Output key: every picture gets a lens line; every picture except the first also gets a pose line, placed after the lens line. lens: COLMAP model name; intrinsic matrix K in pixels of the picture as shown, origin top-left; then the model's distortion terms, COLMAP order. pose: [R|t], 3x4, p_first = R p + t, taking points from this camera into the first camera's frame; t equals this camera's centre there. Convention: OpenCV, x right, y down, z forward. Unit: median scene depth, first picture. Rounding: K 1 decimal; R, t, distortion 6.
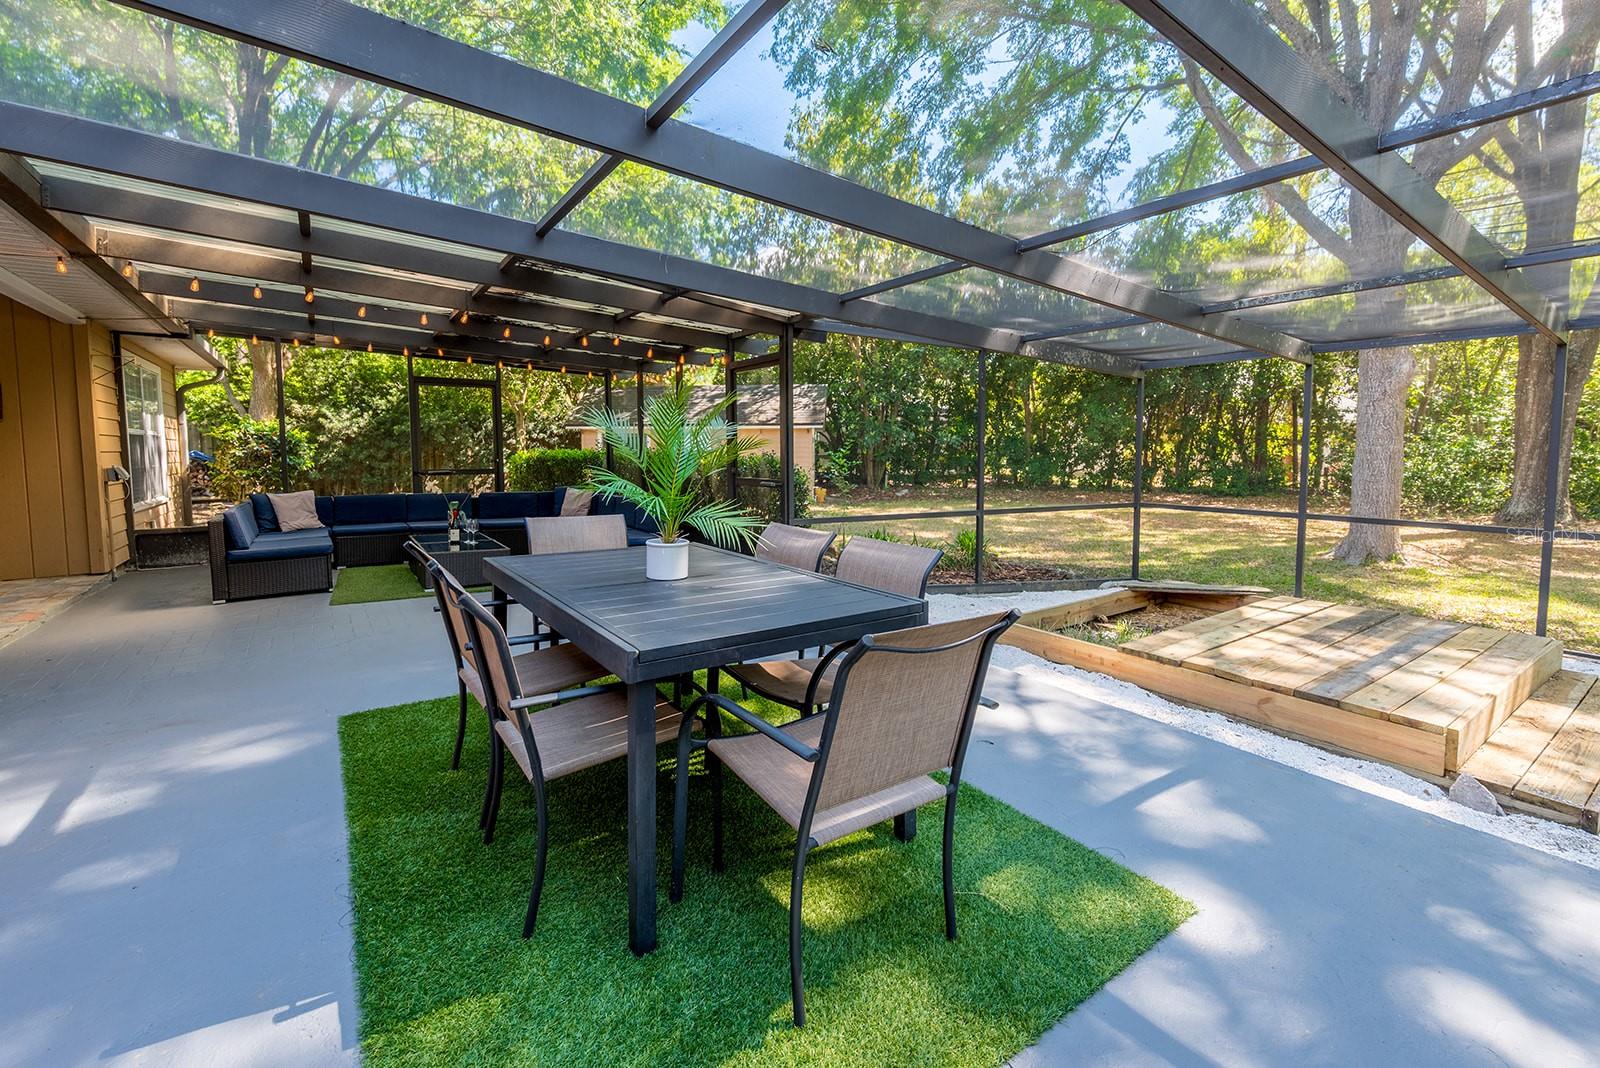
lens RADIAL K [[682.9, 0, 818.1], [0, 682.9, 490.1], [0, 0, 1]] dist [-0.000154, 0.000269]
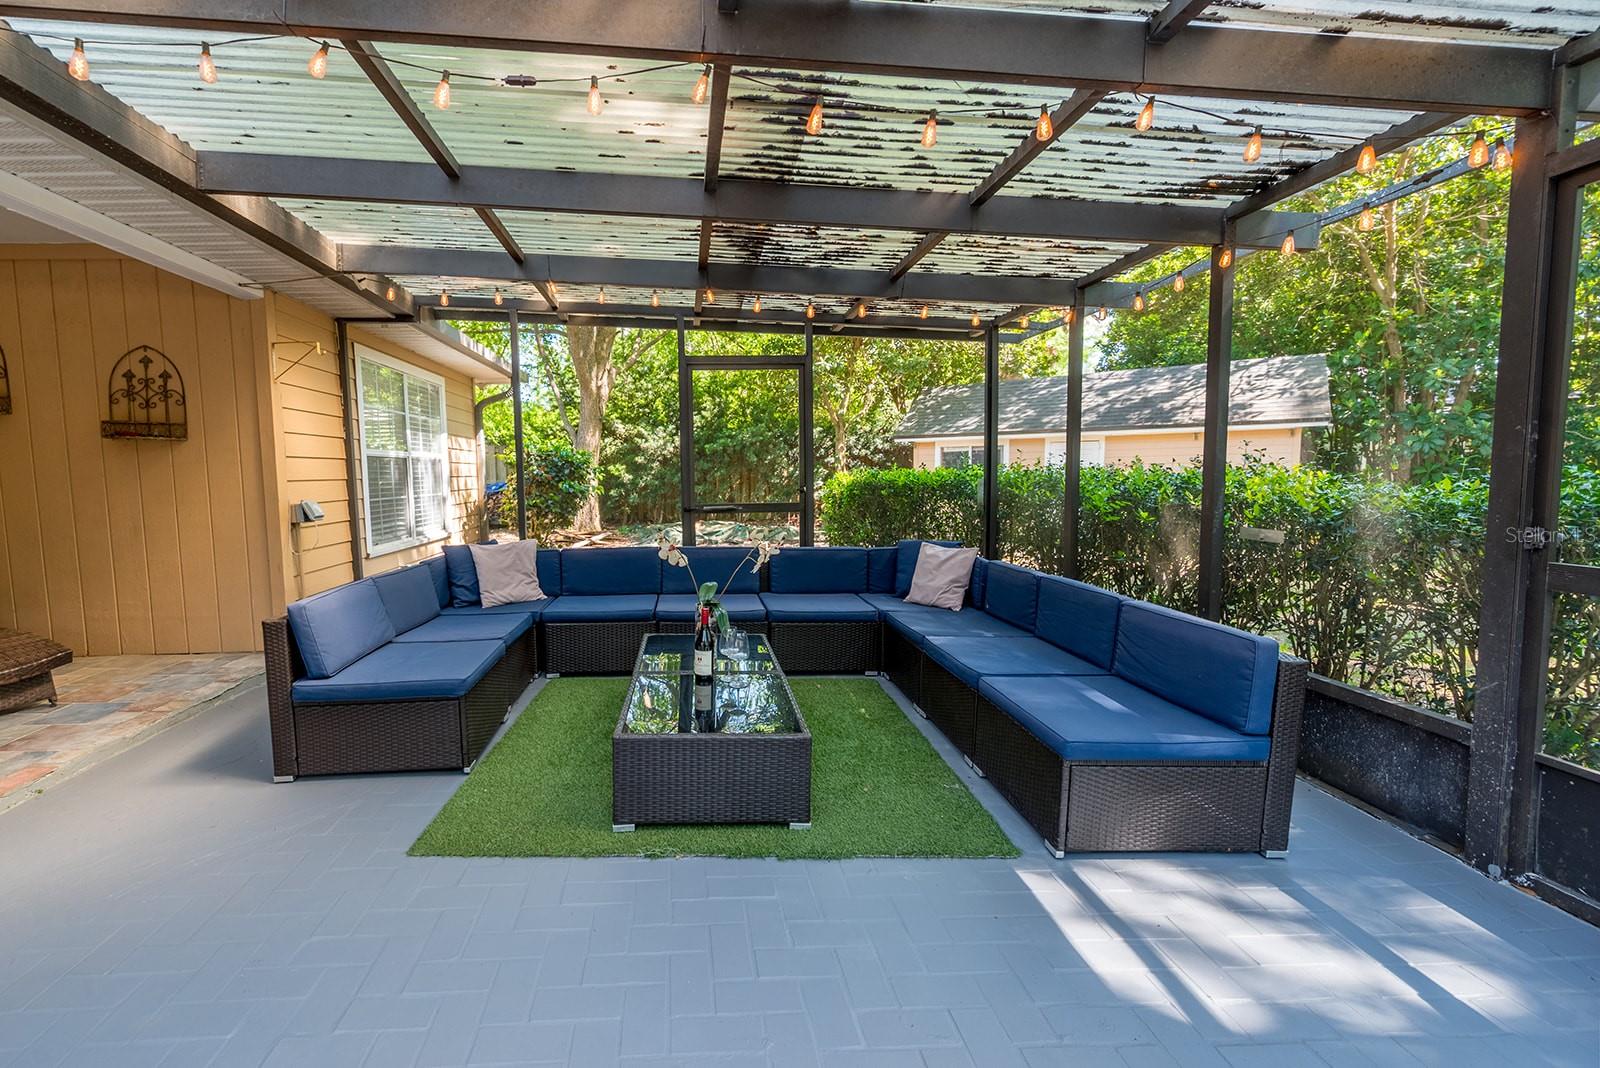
lens RADIAL K [[701.2, 0, 711.6], [0, 701.2, 528.4], [0, 0, 1]] dist [-0.001535, 0.000228]
pose [[0.831442, 0.035395, -0.554482, -0.114089], [-0.020283, 0.999237, 0.033371, -0.016669], [0.555241, -0.016500, 0.831526, 0.259286]]
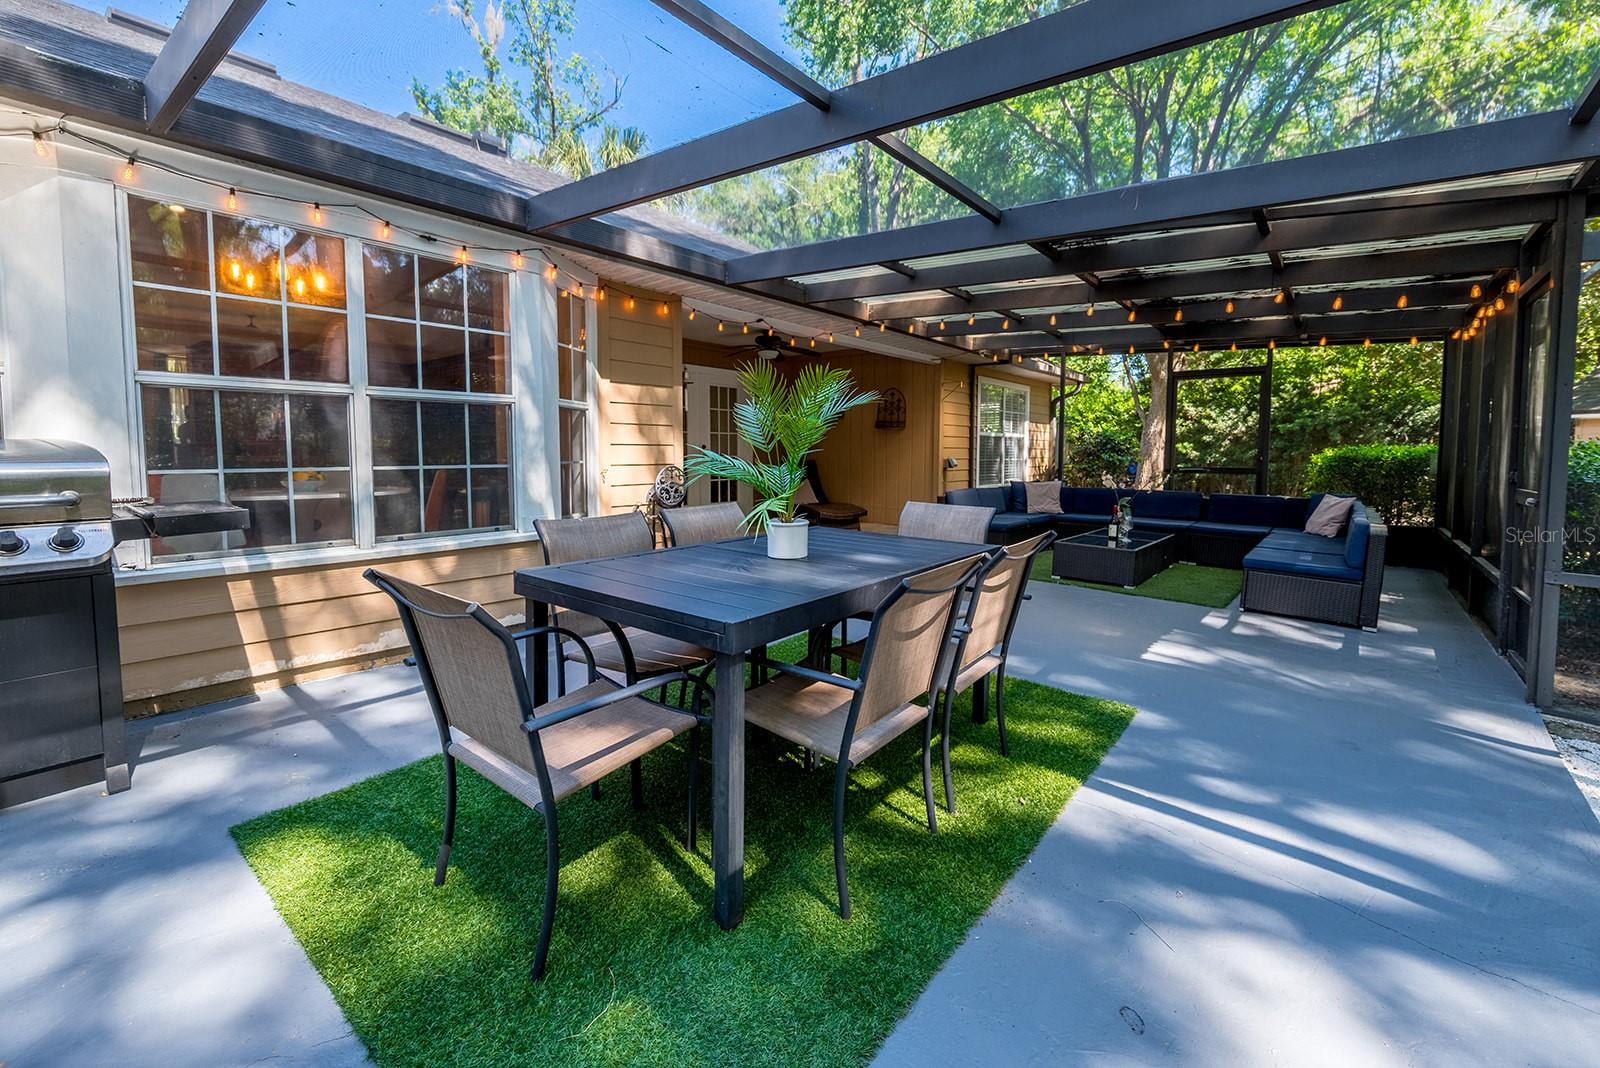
lens RADIAL K [[691.1, 0, 800.5], [0, 691.1, 508.8], [0, 0, 1]] dist [0.000088, 0.000022]
pose [[0.261424, 0.079443, -0.961949, 0.133179], [-0.059032, 0.996057, 0.066217, -0.002385], [0.963417, 0.039475, 0.265083, 0.123864]]
